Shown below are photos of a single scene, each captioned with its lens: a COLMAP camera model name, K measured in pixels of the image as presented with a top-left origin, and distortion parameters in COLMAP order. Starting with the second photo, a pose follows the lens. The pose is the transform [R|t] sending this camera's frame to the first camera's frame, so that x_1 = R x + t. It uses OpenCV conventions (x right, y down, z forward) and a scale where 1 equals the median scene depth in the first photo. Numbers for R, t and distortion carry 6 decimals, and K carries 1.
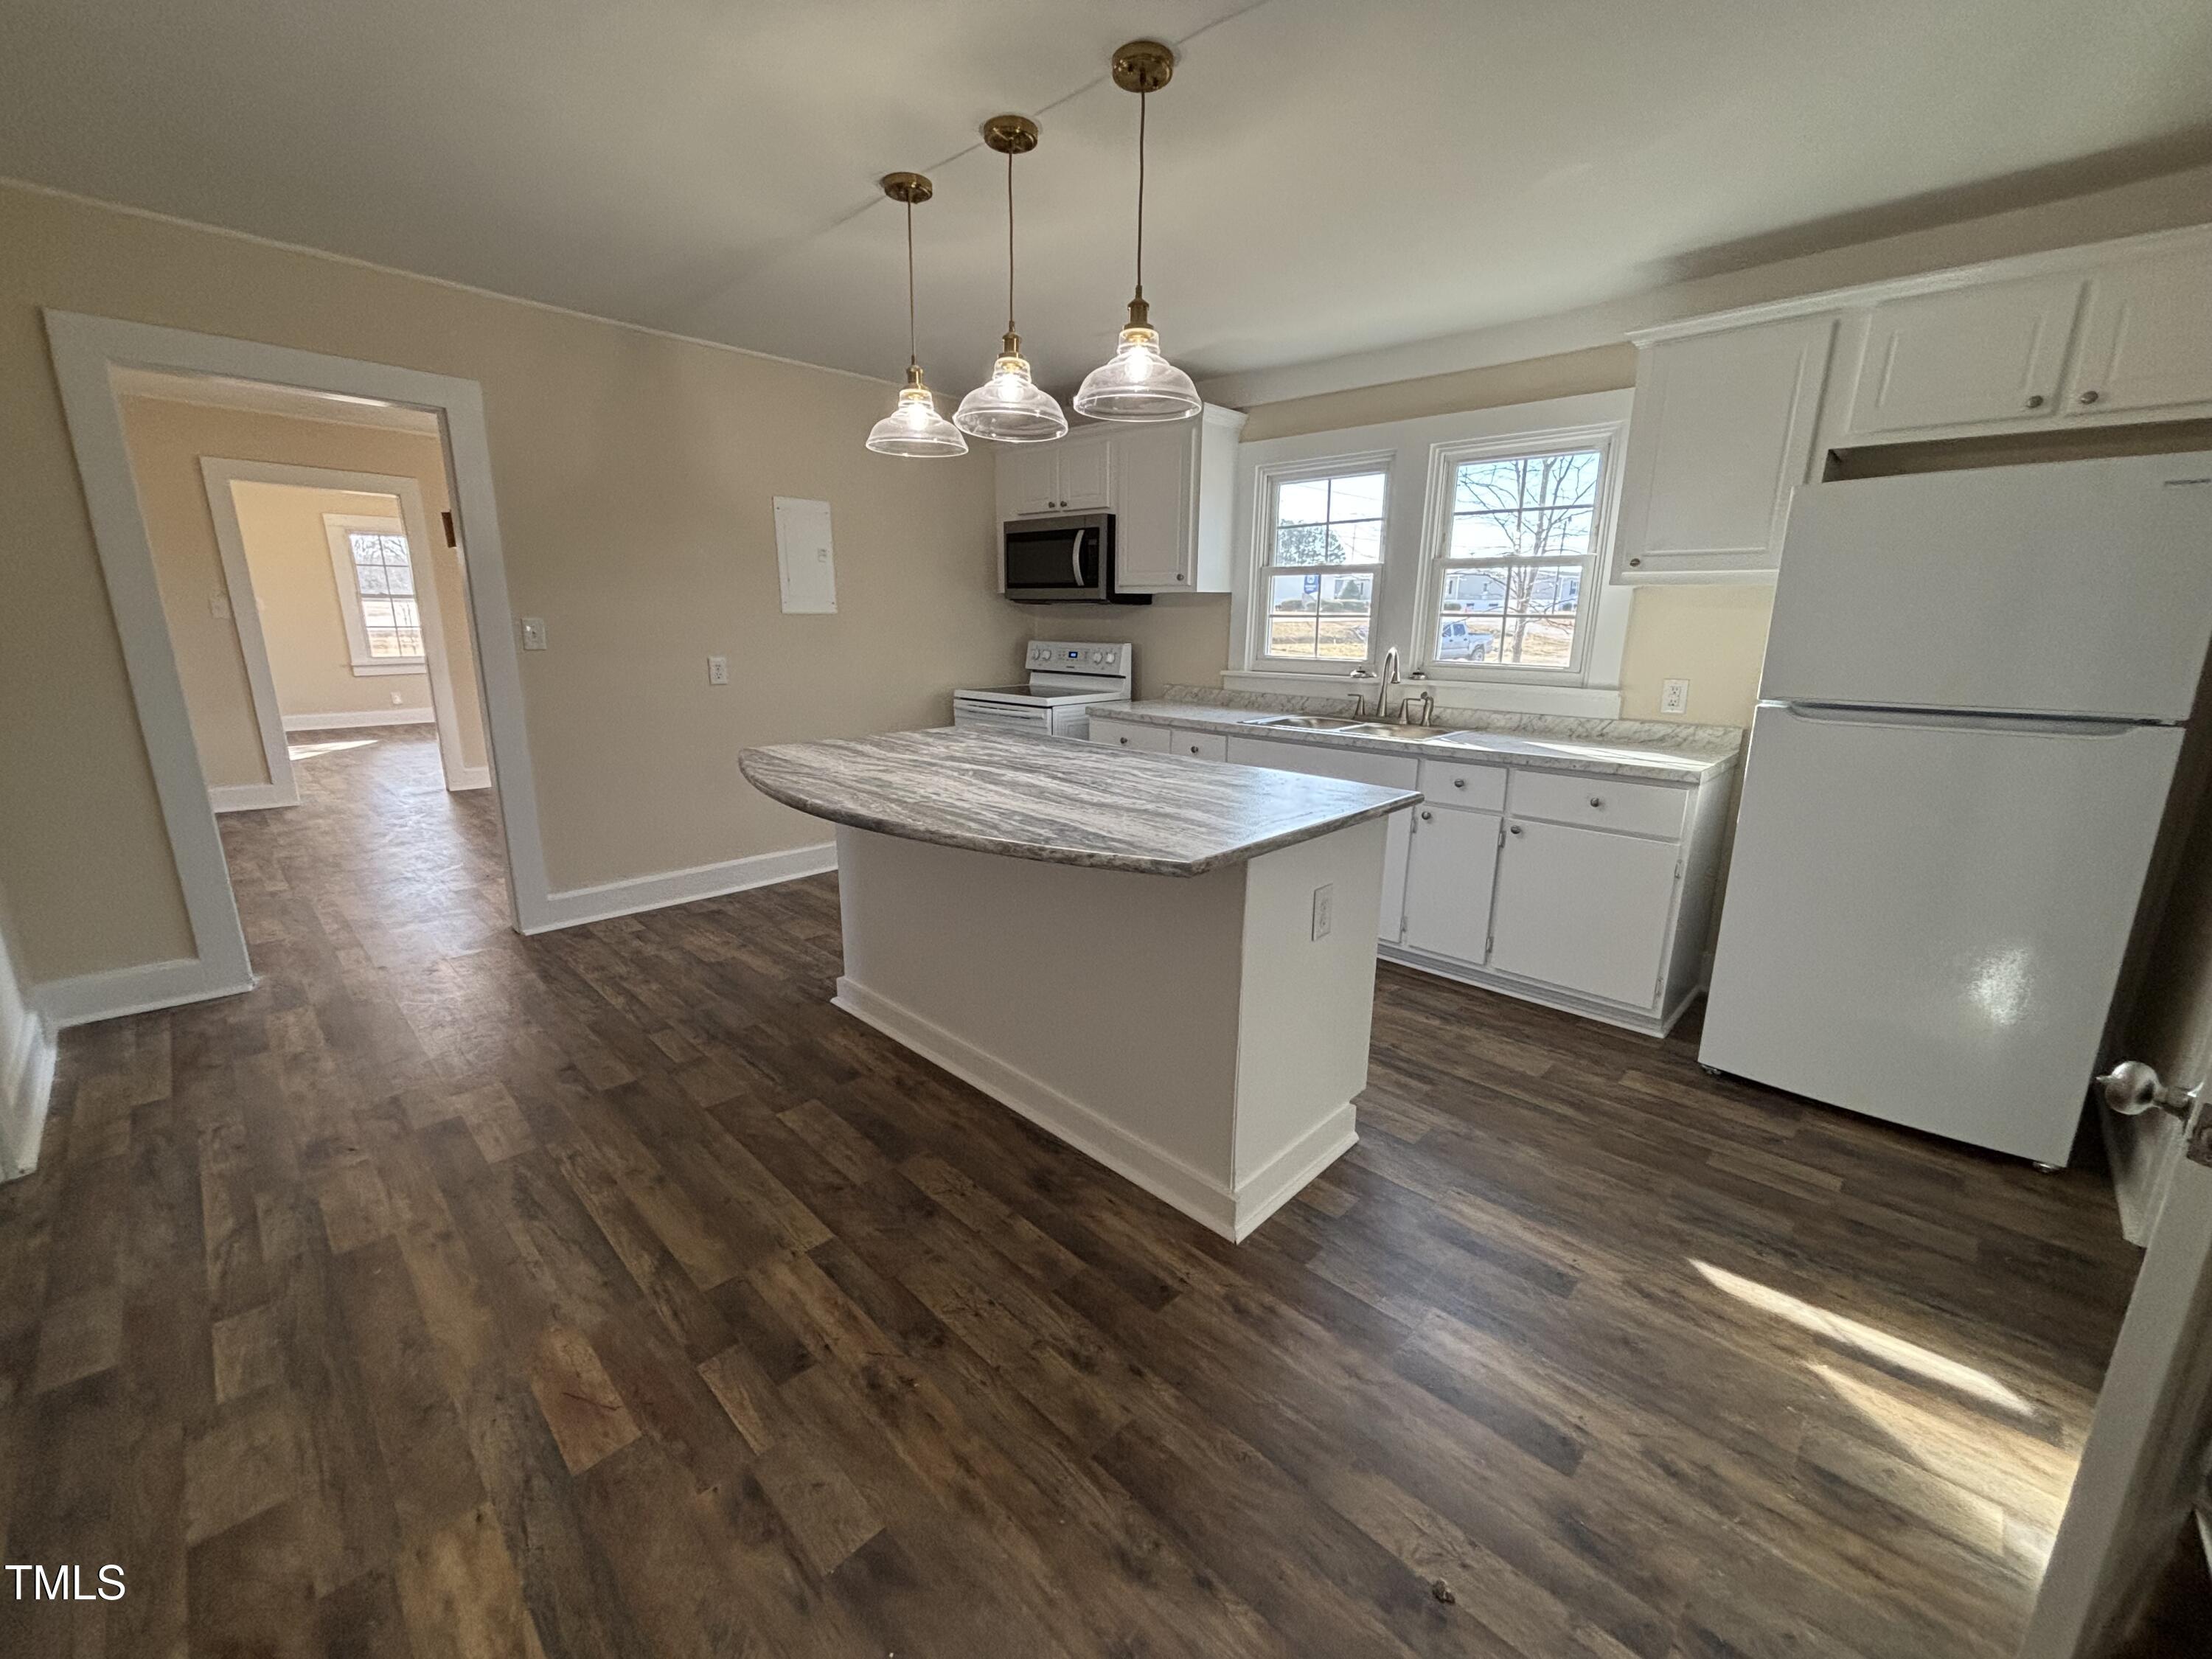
lens RADIAL K [[896.9, 0, 1101.7], [0, 896.9, 824.9], [0, 0, 1]] dist [0.001793, -0.000766]
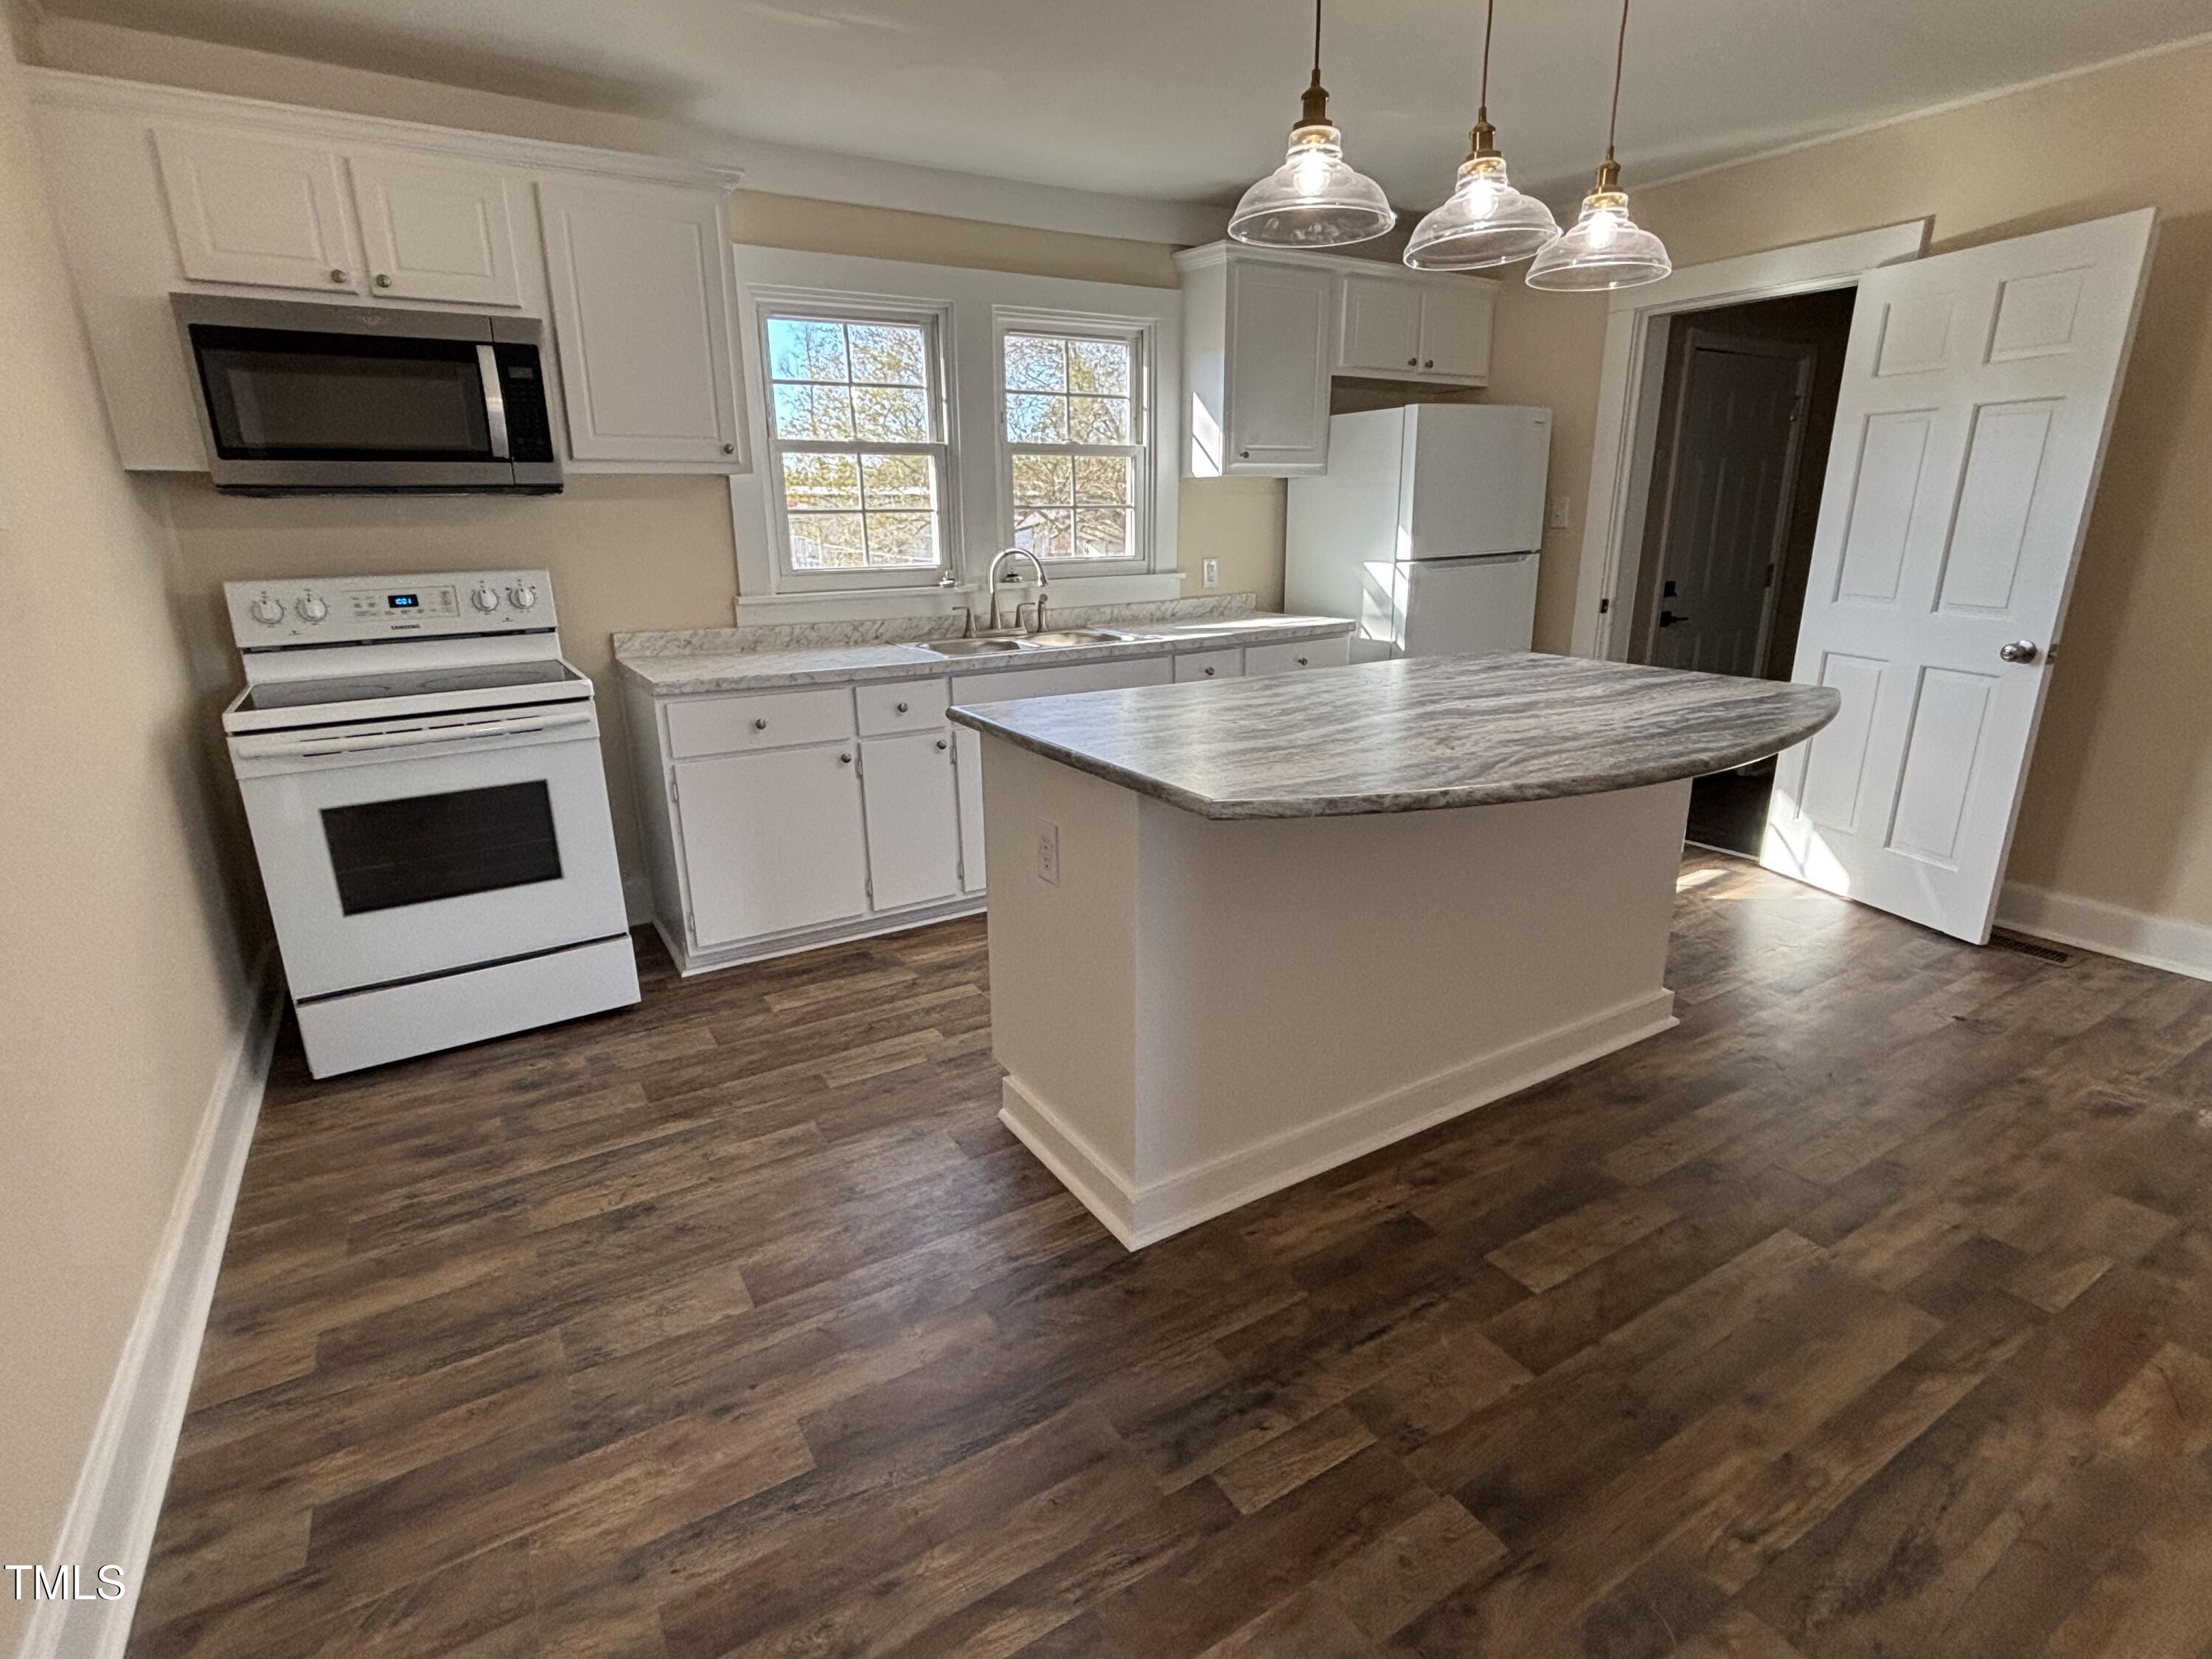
lens RADIAL K [[1069.4, 0, 1096.9], [0, 1069.4, 831.4], [0, 0, 1]] dist [-0.001048, 0.003958]
pose [[0.250172, -0.291077, 0.923411, -0.784279], [0.235217, 0.943437, 0.233664, -0.183229], [-0.939195, 0.158746, 0.304488, 0.748875]]
